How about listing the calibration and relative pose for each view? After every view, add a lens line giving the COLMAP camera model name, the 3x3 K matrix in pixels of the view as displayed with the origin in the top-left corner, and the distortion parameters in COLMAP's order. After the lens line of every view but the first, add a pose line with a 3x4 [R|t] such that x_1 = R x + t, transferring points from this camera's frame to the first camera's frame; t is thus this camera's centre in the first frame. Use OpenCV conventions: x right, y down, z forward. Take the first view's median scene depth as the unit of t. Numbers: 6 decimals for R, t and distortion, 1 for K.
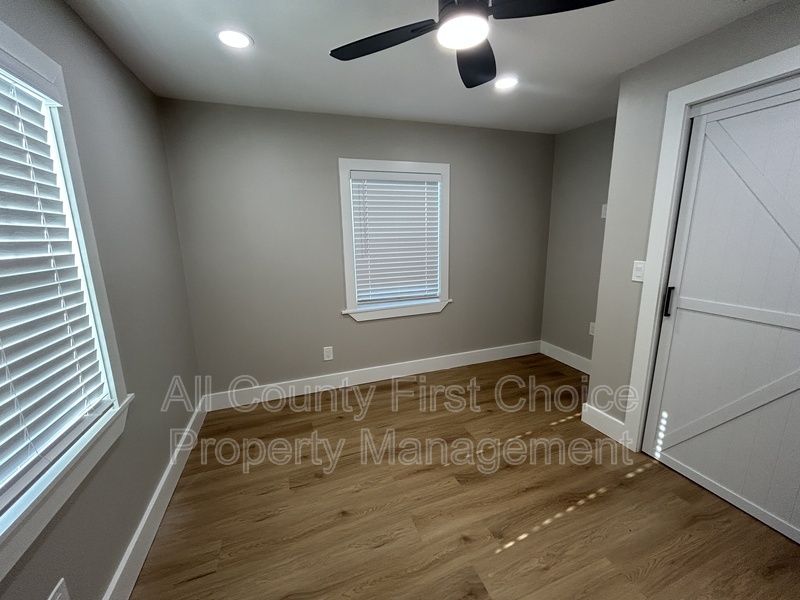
lens RADIAL K [[322.2, 0, 397.4], [0, 322.2, 296.5], [0, 0, 1]] dist [0.011100, 0.000111]
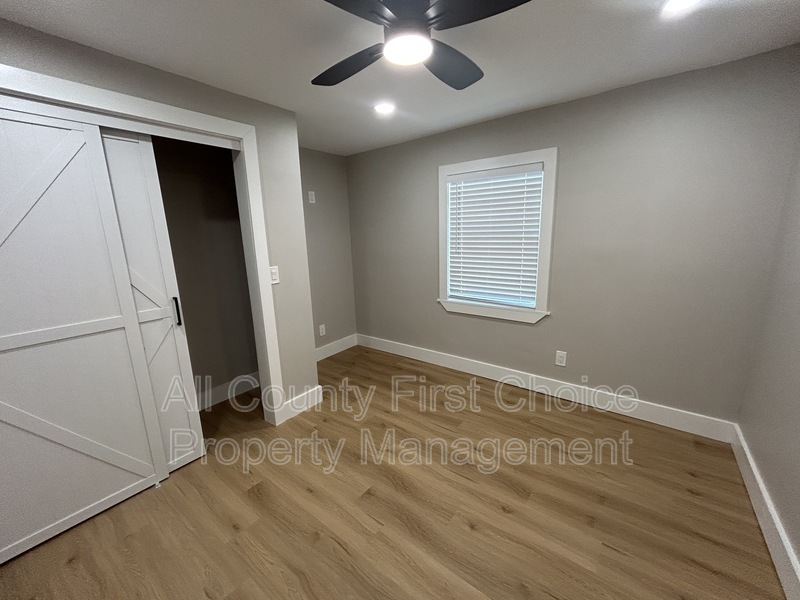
lens RADIAL K [[322.2, 0, 397.4], [0, 322.2, 296.5], [0, 0, 1]] dist [0.011100, 0.000111]
pose [[0.540067, 0.177788, -0.822630, 0.687165], [-0.155435, 0.981689, 0.110119, -0.065914], [0.827145, 0.068393, 0.557812, 0.236149]]
